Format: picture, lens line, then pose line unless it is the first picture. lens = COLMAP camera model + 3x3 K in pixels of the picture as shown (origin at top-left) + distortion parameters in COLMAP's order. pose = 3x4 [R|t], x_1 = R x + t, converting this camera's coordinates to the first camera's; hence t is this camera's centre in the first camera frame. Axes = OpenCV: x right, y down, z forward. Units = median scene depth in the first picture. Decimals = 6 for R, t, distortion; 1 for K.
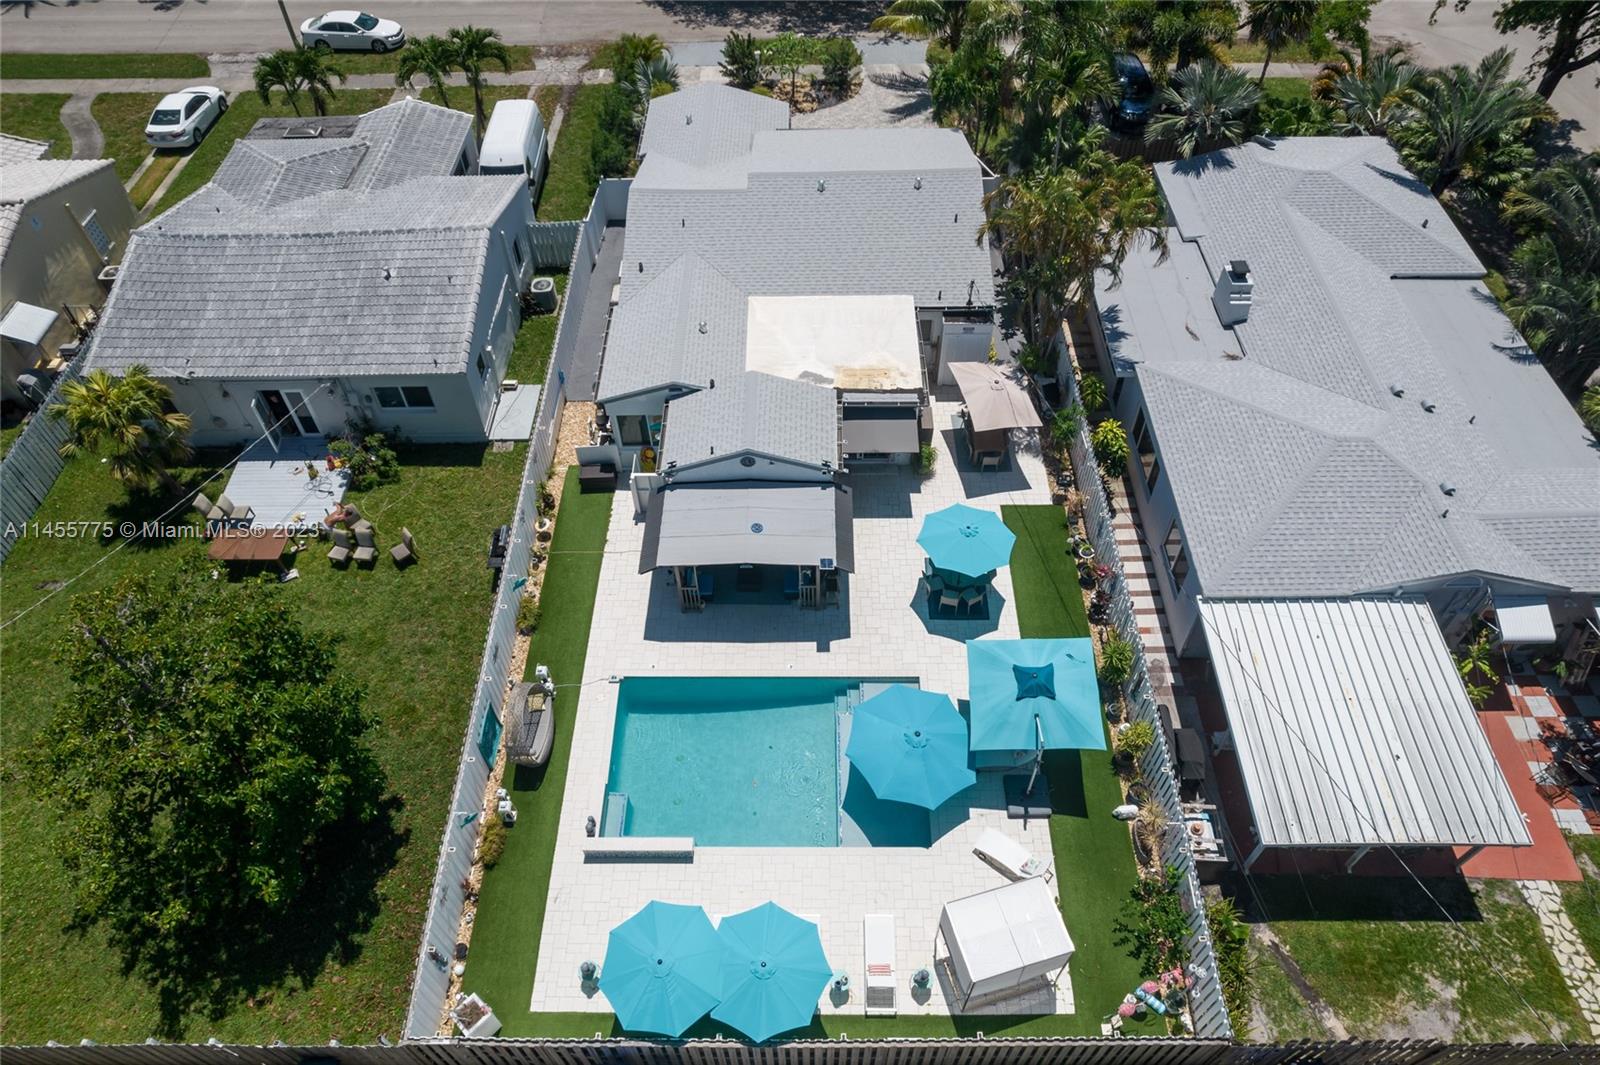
lens RADIAL K [[1046.9, 0, 800.3], [0, 1046.9, 529.3], [0, 0, 1]] dist [-0.082636, 0.076835]
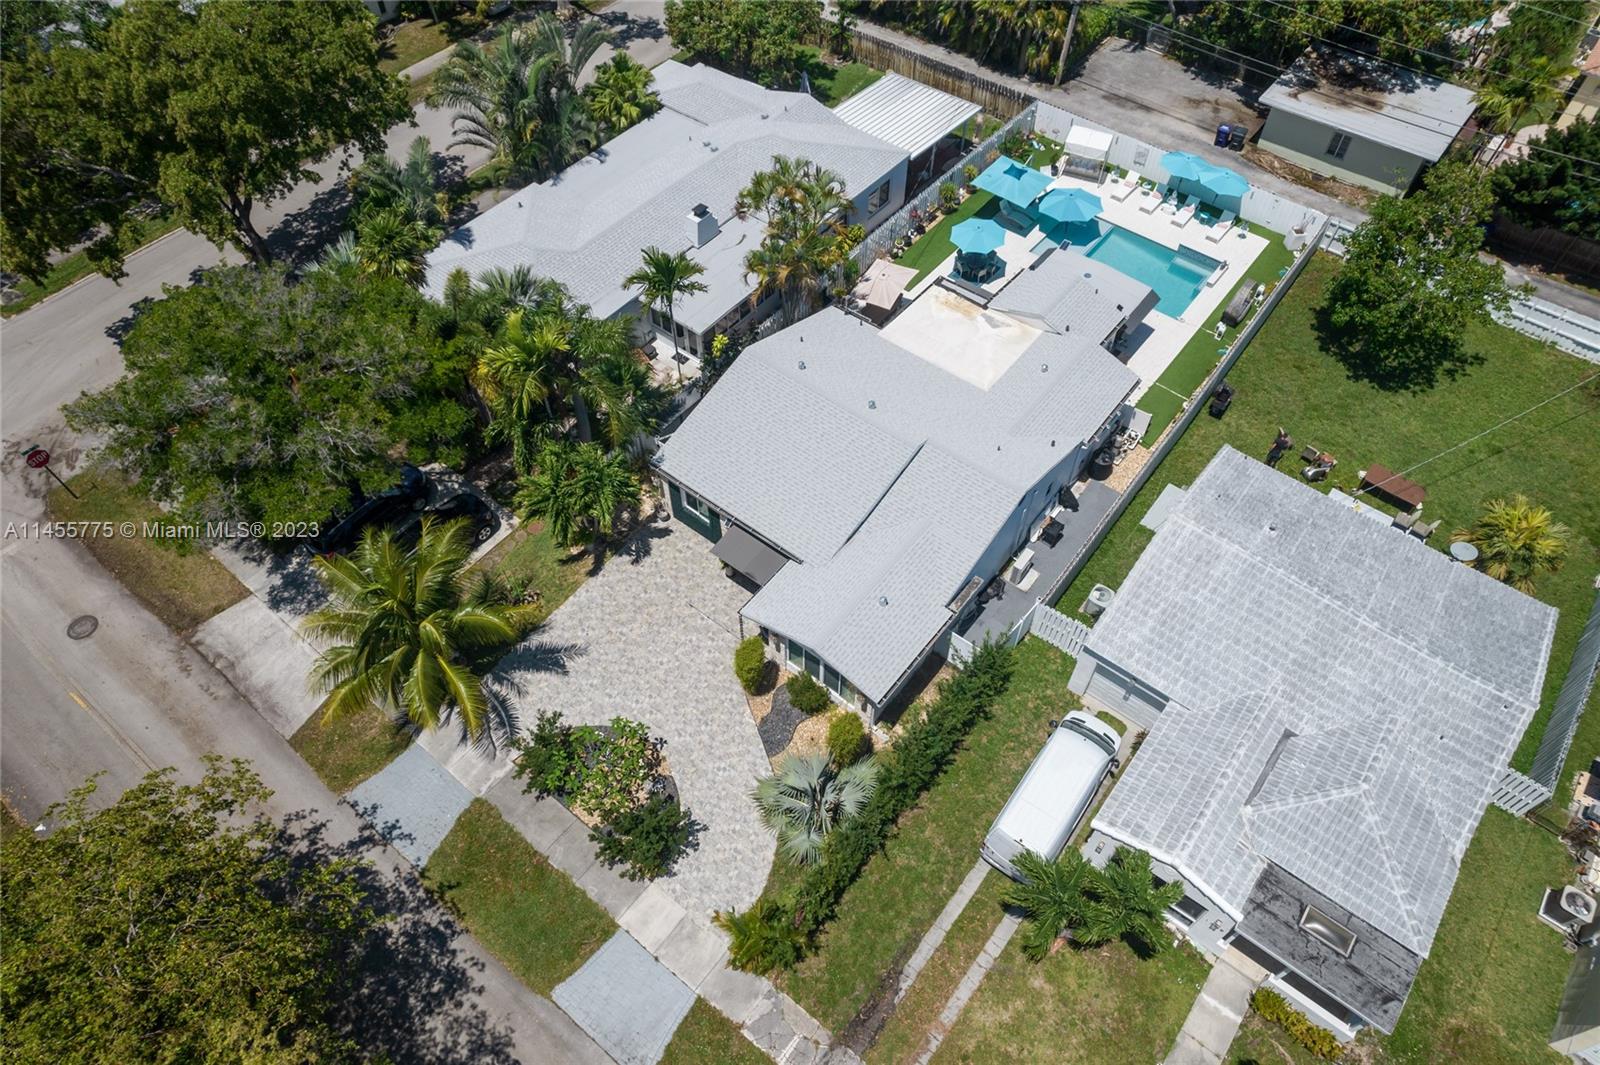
lens RADIAL K [[1017.9, 0, 801.9], [0, 1017.9, 536.3], [0, 0, 1]] dist [-0.081982, 0.078277]
pose [[-0.784897, -0.487392, 0.382603, -0.469571], [0.481247, -0.090565, 0.871894, -1.552307], [-0.390304, 0.868474, 0.305640, 0.985562]]
